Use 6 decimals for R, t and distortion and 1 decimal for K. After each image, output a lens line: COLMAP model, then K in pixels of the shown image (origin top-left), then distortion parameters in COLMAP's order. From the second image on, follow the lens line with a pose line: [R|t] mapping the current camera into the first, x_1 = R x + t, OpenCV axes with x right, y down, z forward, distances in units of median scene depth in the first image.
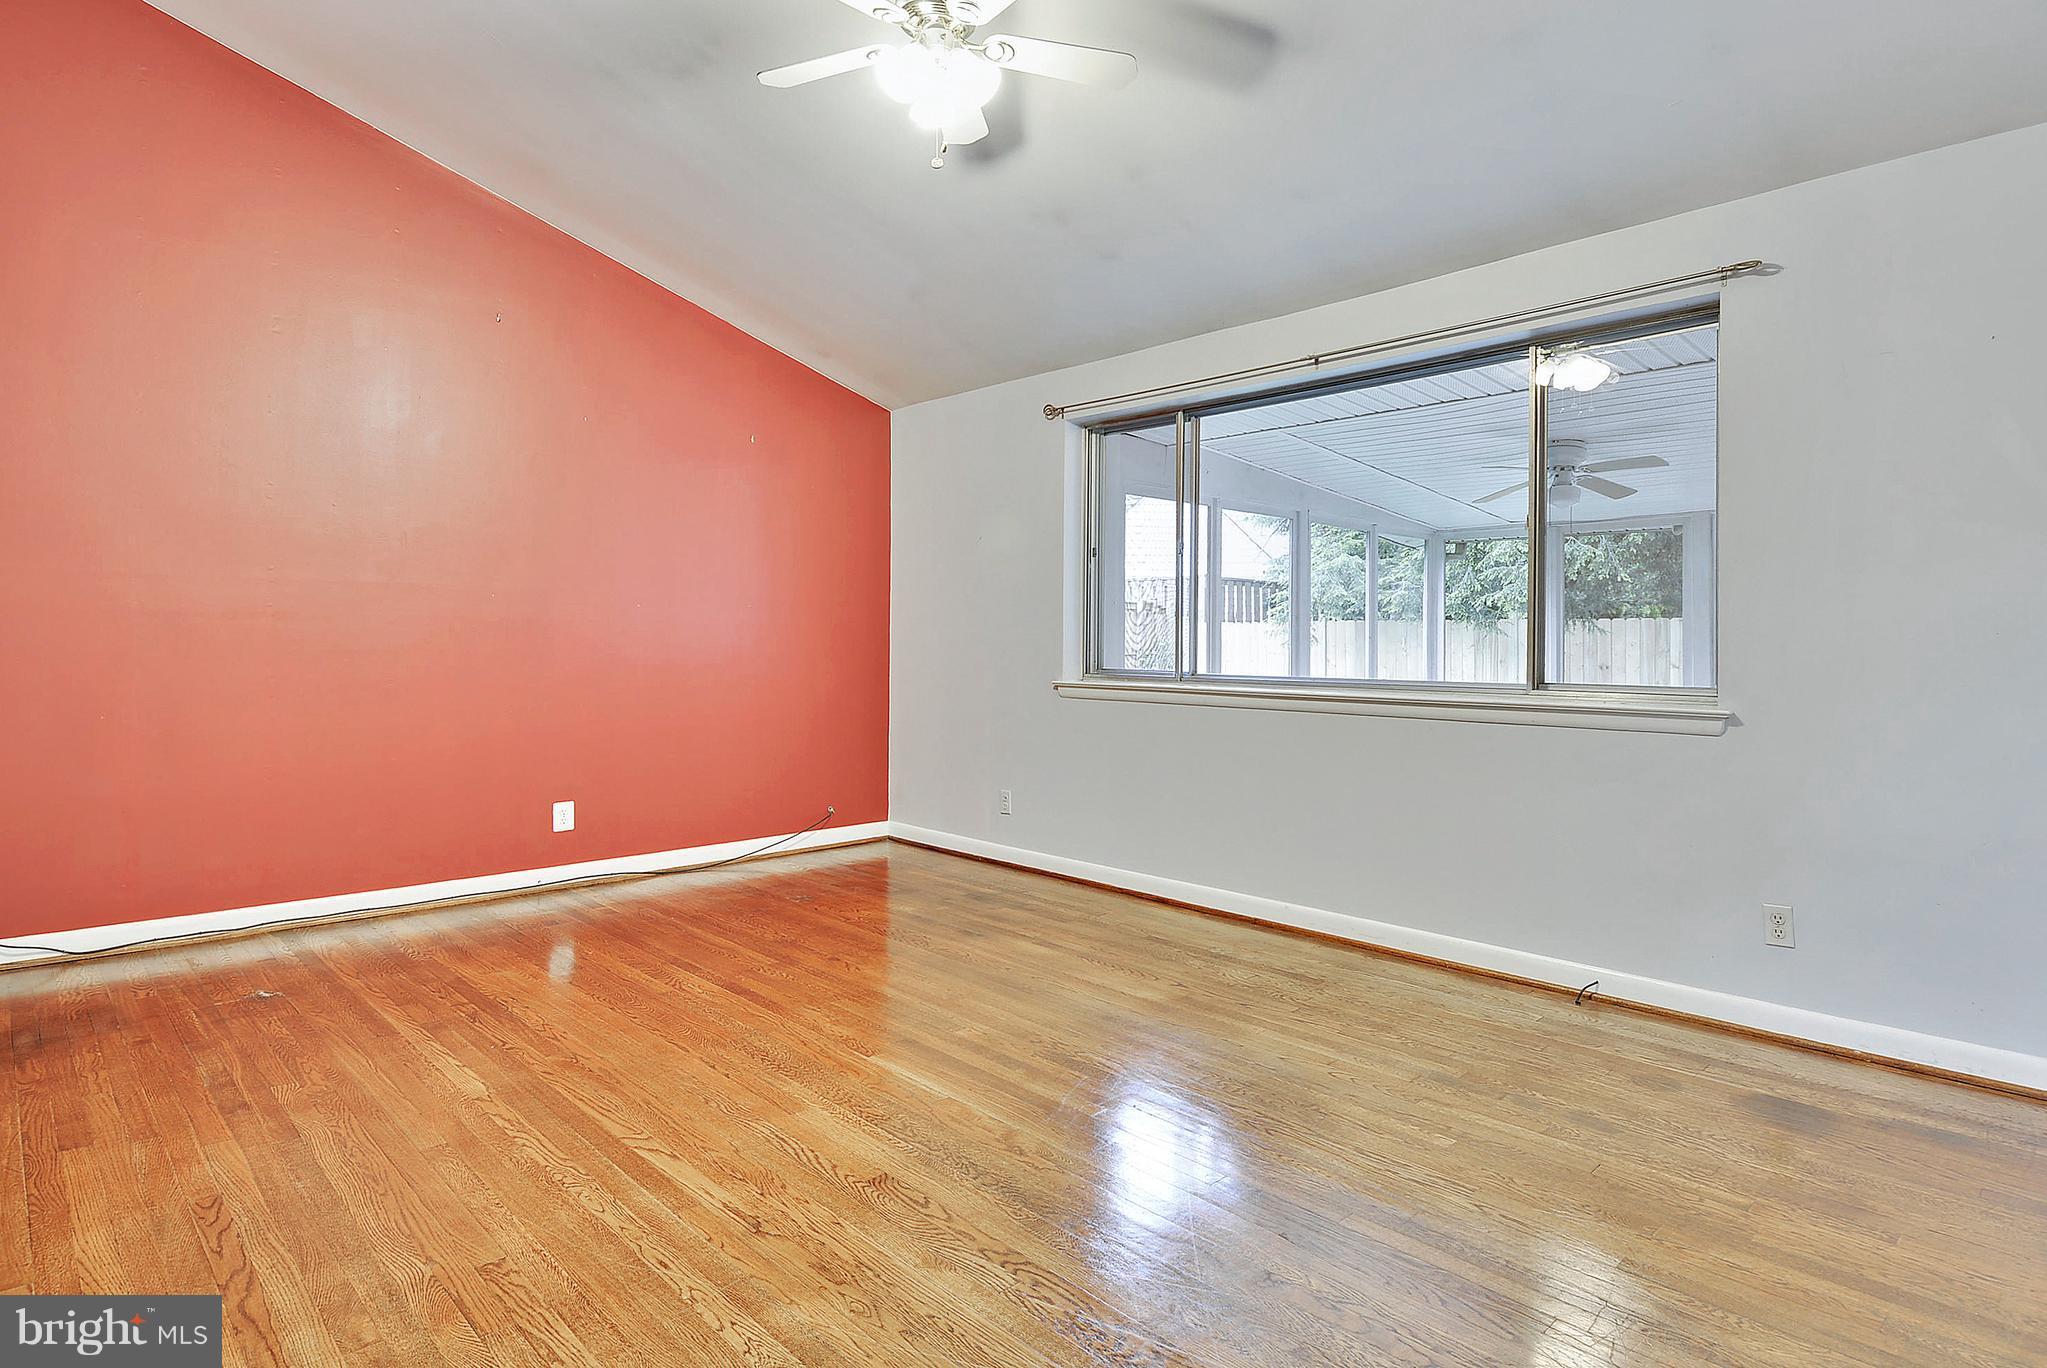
lens RADIAL K [[1097.6, 0, 1022.0], [0, 1097.6, 641.7], [0, 0, 1]] dist [0.002516, -0.000332]
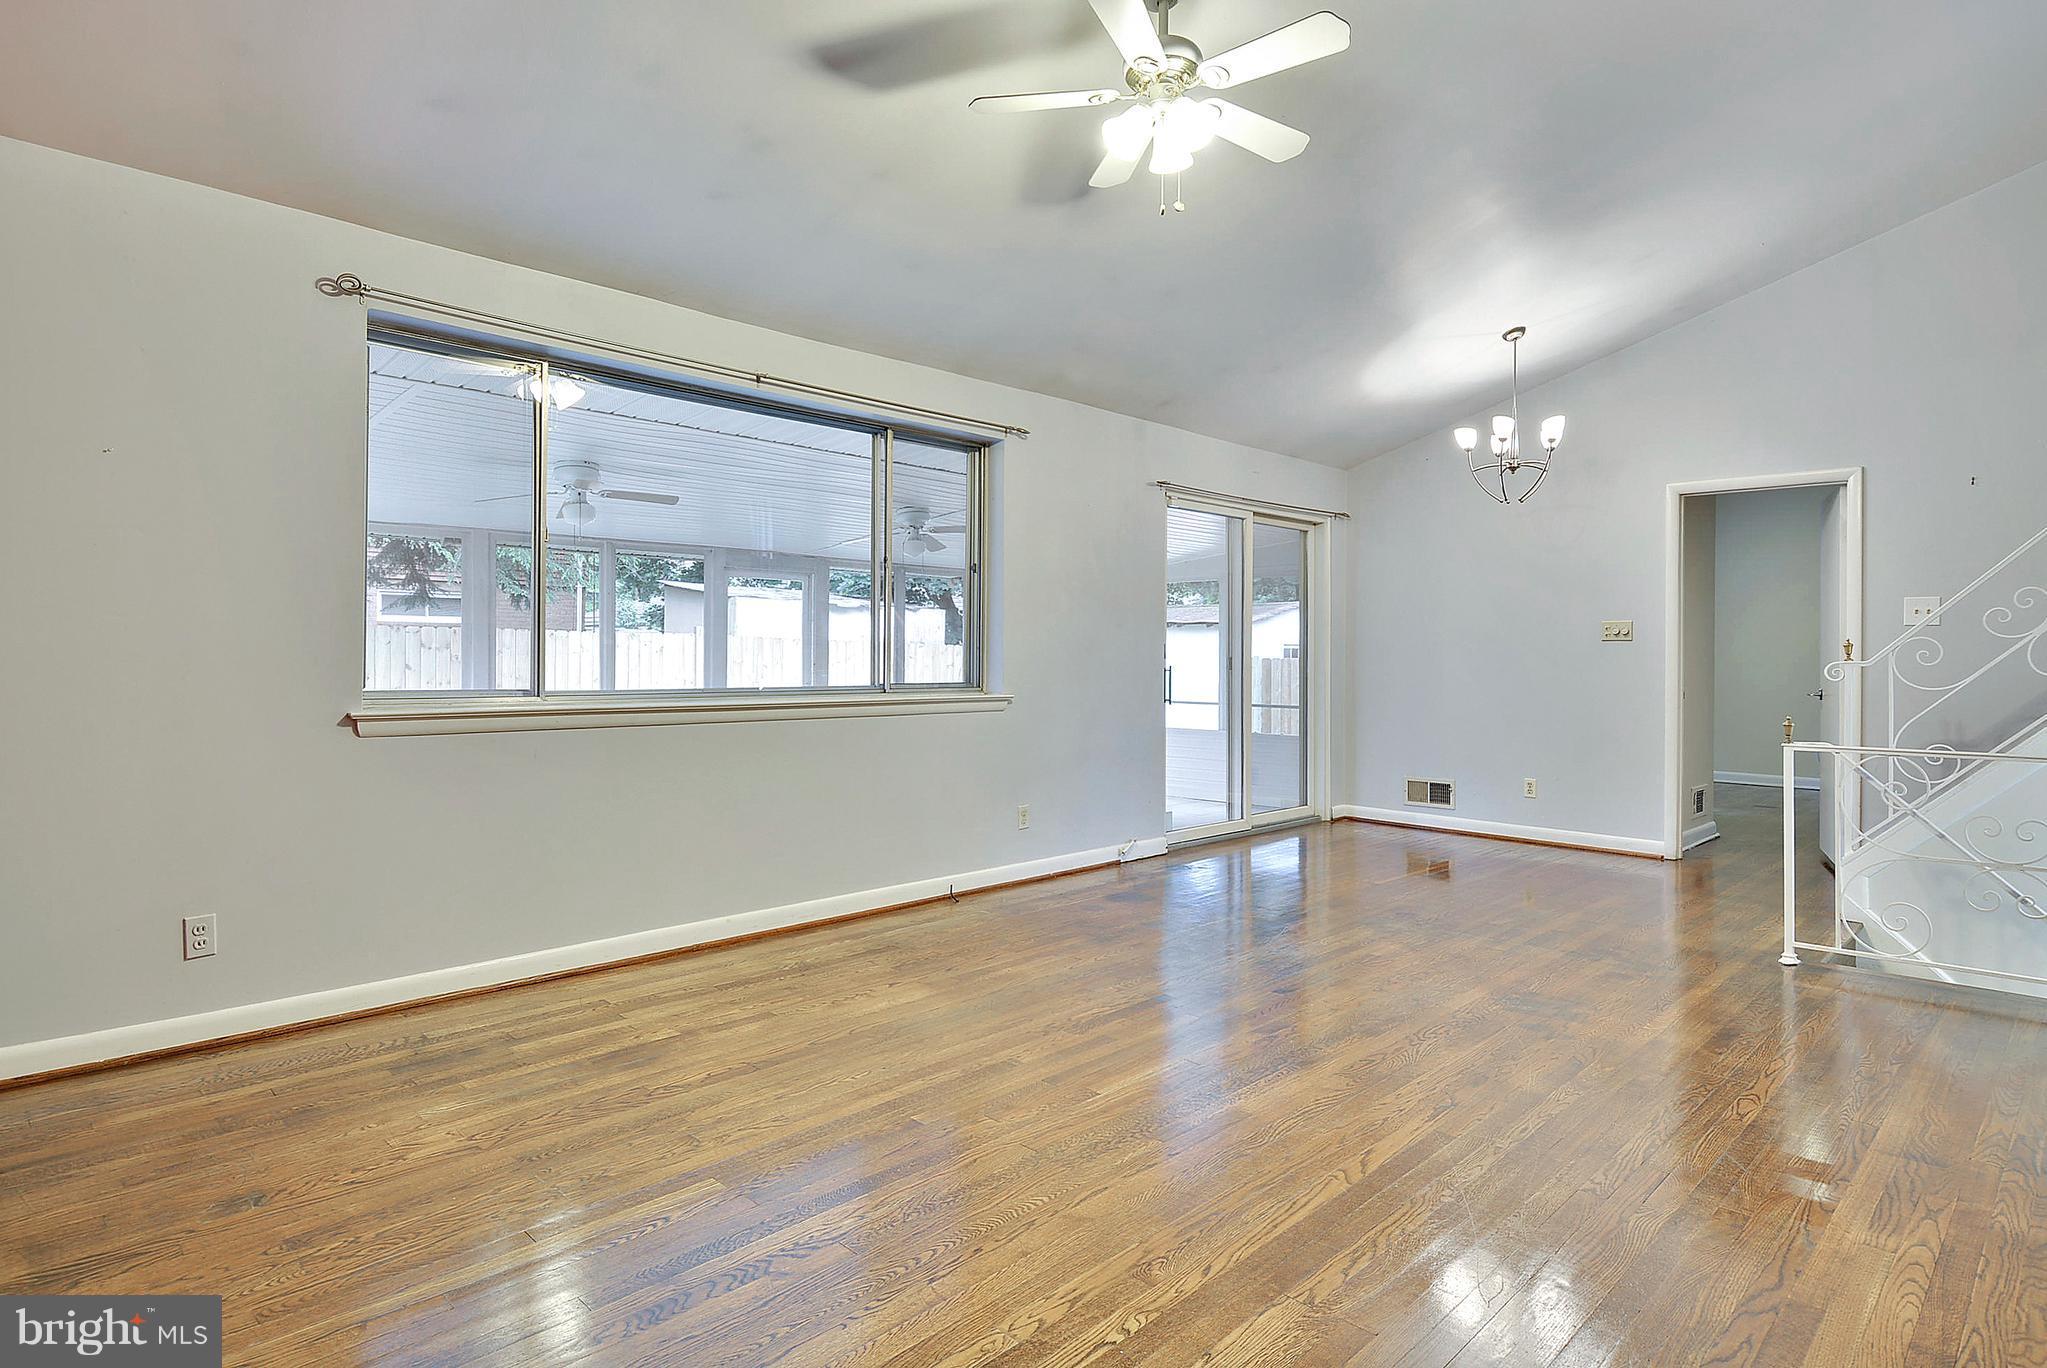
lens RADIAL K [[1103.5, 0, 1022.6], [0, 1103.5, 661.1], [0, 0, 1]] dist [0.003907, 0.000172]
pose [[-0.029018, -0.011894, 0.999508, -0.916959], [-0.006977, 0.999907, 0.011696, -0.006714], [-0.999555, -0.006634, -0.029098, 0.922518]]
